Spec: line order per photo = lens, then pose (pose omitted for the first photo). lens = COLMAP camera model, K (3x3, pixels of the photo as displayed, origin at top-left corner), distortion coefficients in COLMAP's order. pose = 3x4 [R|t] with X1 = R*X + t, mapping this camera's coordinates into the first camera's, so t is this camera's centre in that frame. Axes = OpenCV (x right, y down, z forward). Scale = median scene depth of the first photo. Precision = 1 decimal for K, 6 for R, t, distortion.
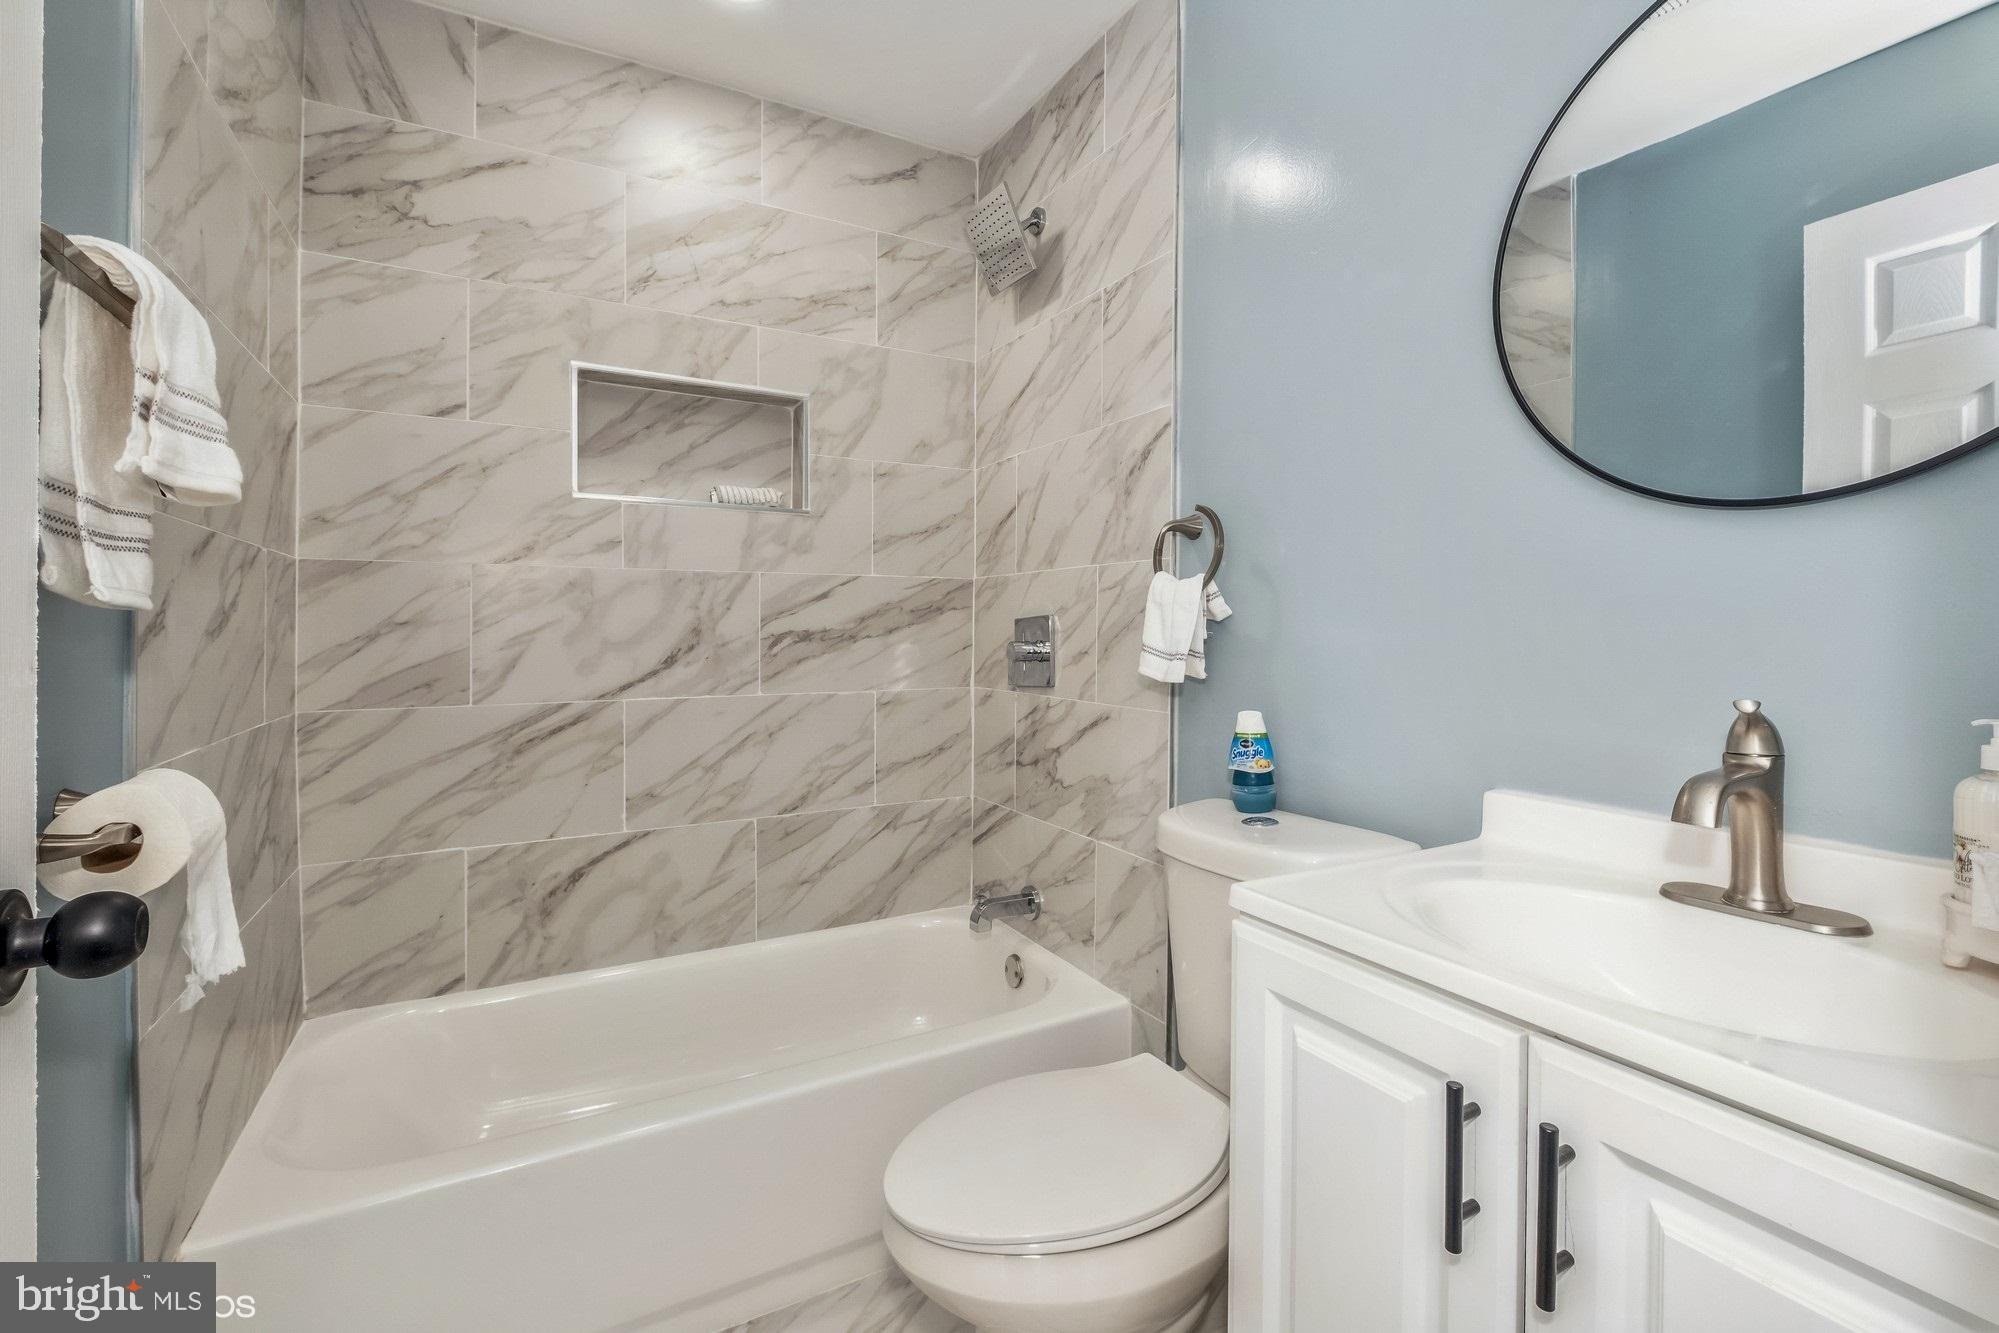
lens RADIAL K [[888.5, 0, 1017.9], [0, 888.5, 635.2], [0, 0, 1]] dist [0.009824, -0.007845]
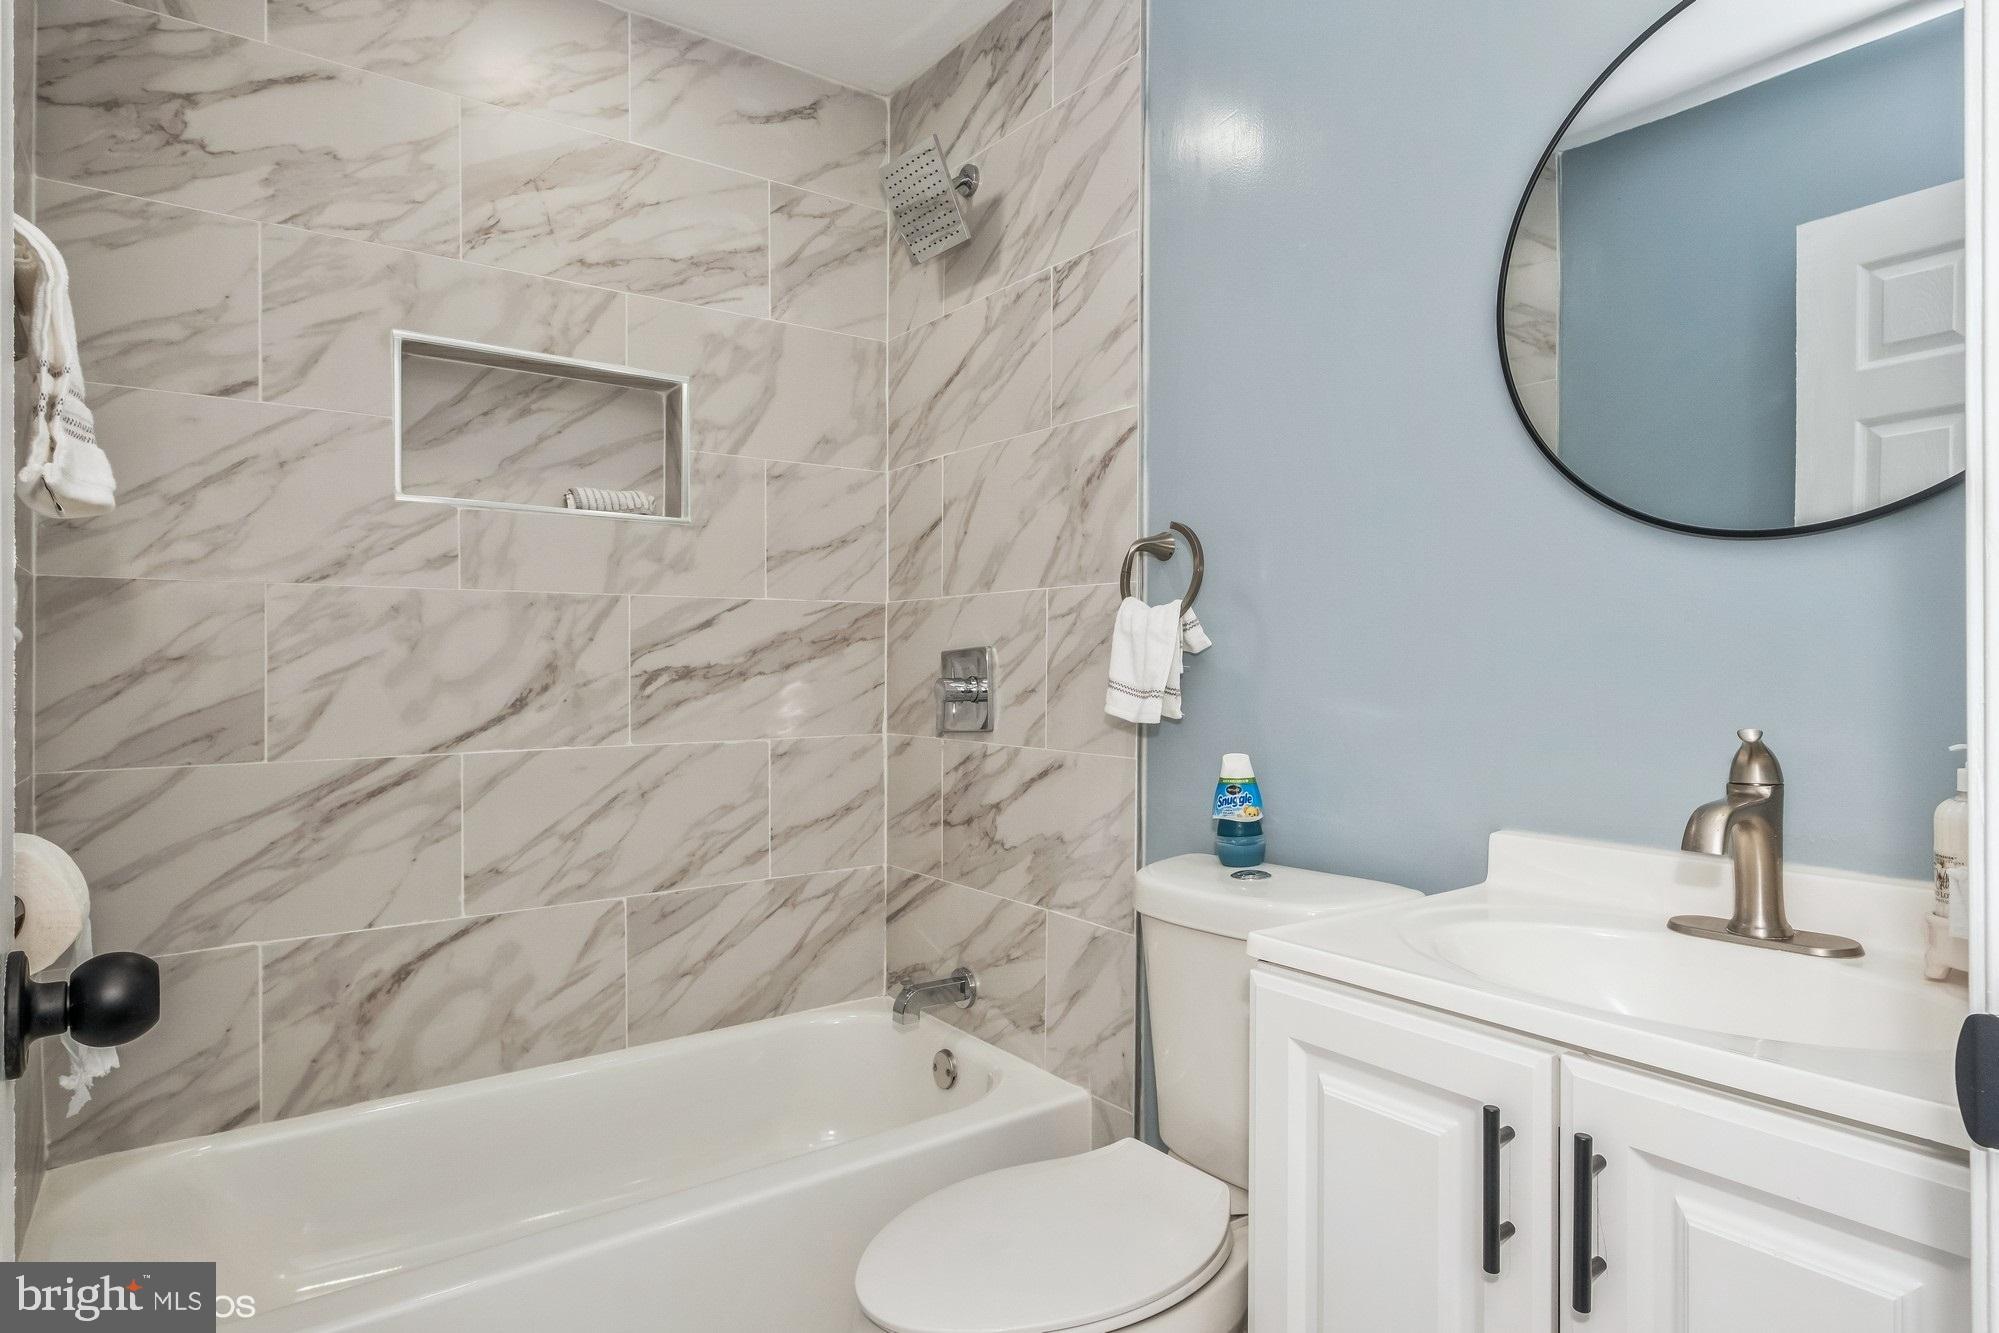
lens RADIAL K [[1120.6, 0, 1022.3], [0, 1120.6, 672.6], [0, 0, 1]] dist [0.005823, 0.004023]
pose [[0.992448, -0.004275, 0.122593, -0.067229], [0.004200, 0.999991, 0.000870, 0.001314], [-0.122595, -0.000348, 0.992457, -0.070806]]
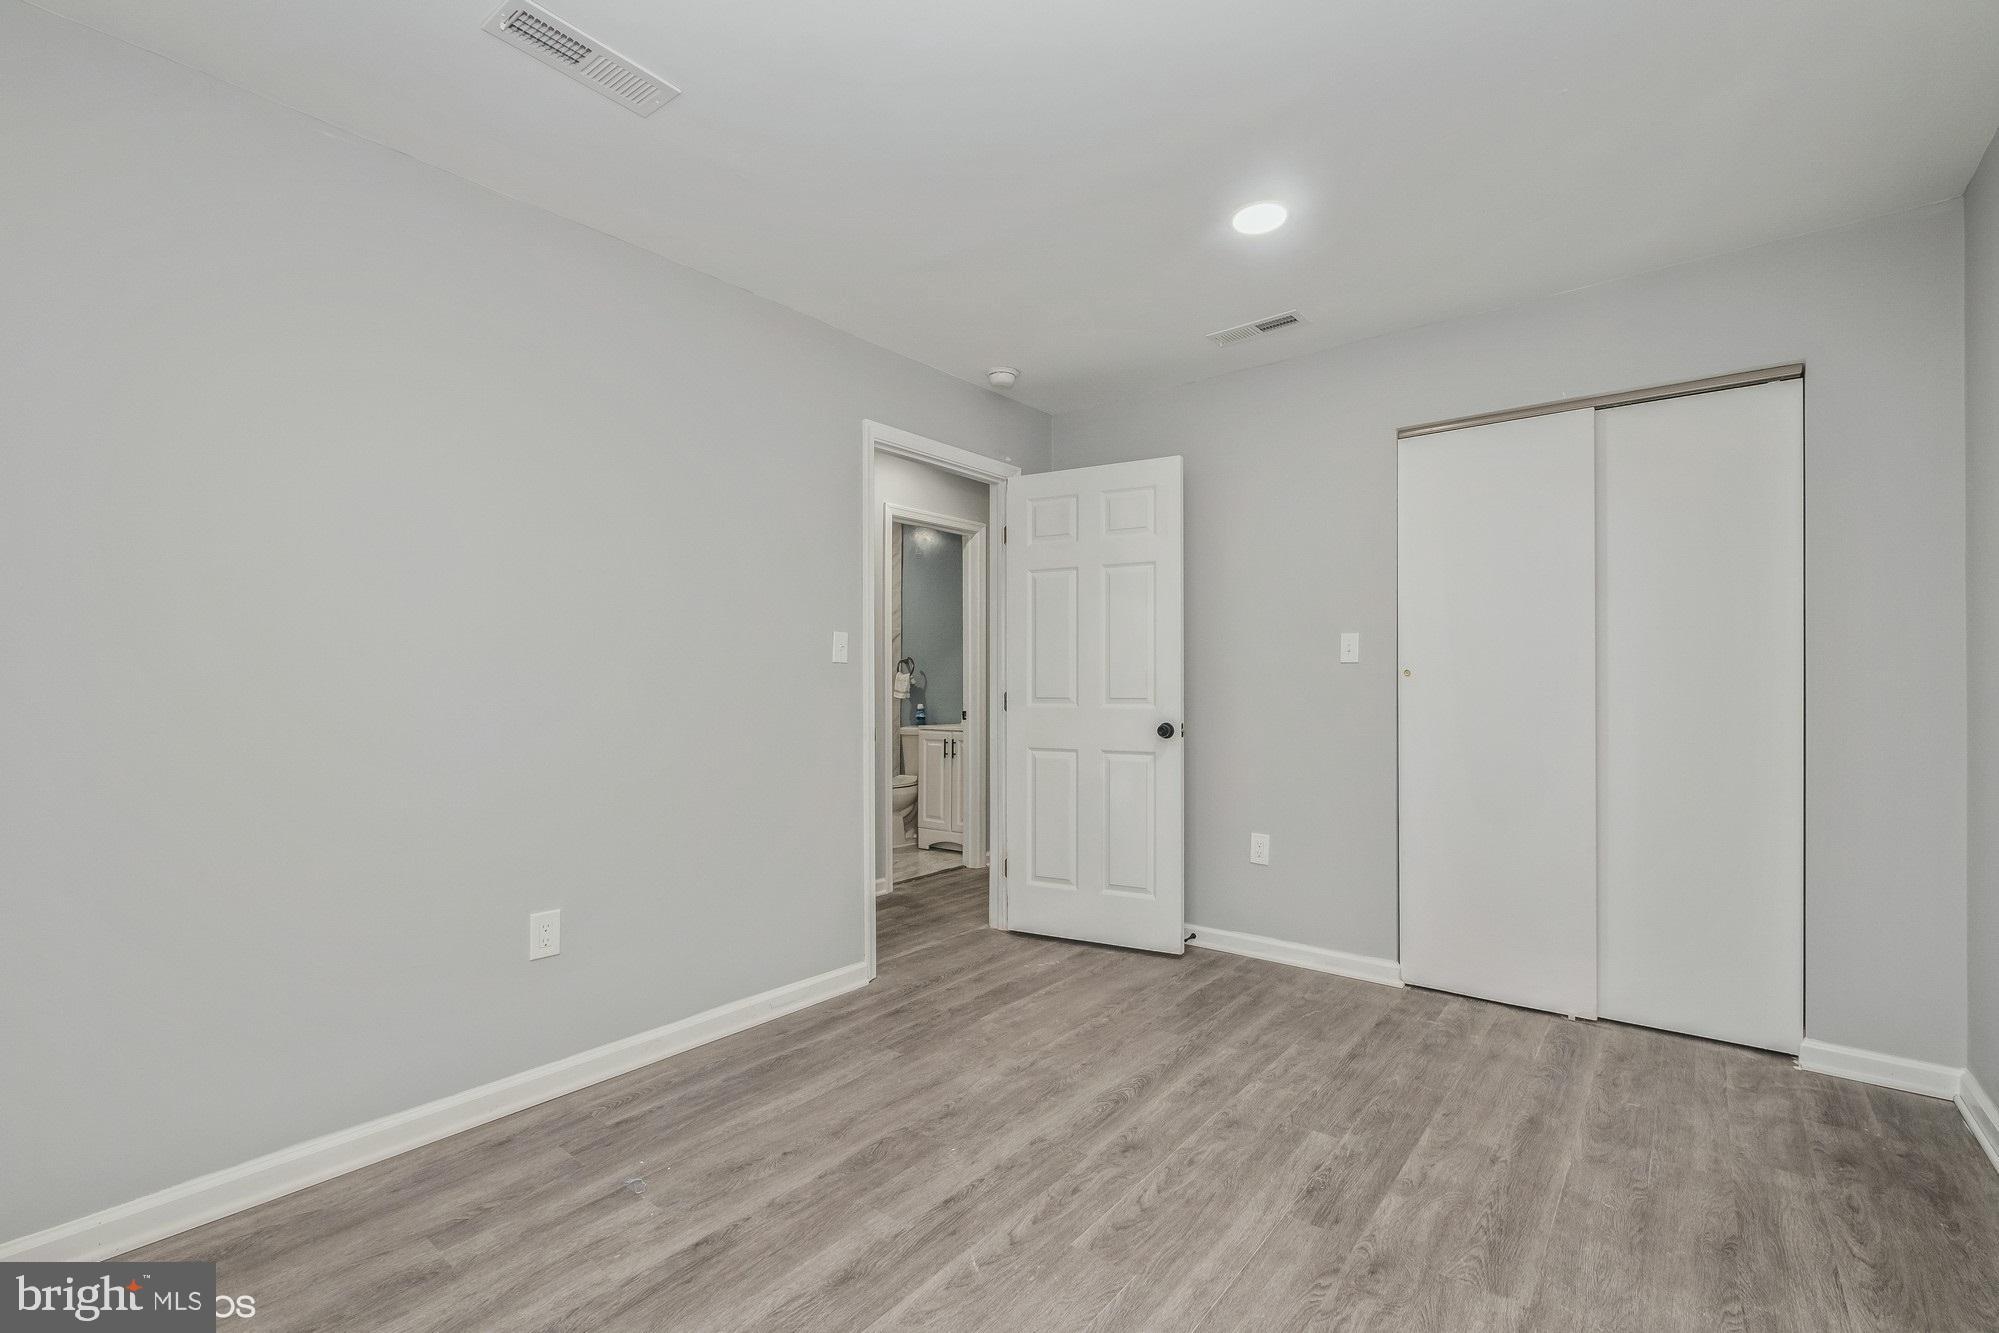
lens RADIAL K [[867.7, 0, 1044.5], [0, 867.7, 681.6], [0, 0, 1]] dist [0.008286, -0.008327]
pose [[0.918607, -0.000969, 0.395172, -0.664839], [0.003837, 0.999972, -0.006468, 0.000900], [-0.395154, 0.007458, 0.918584, -2.433555]]
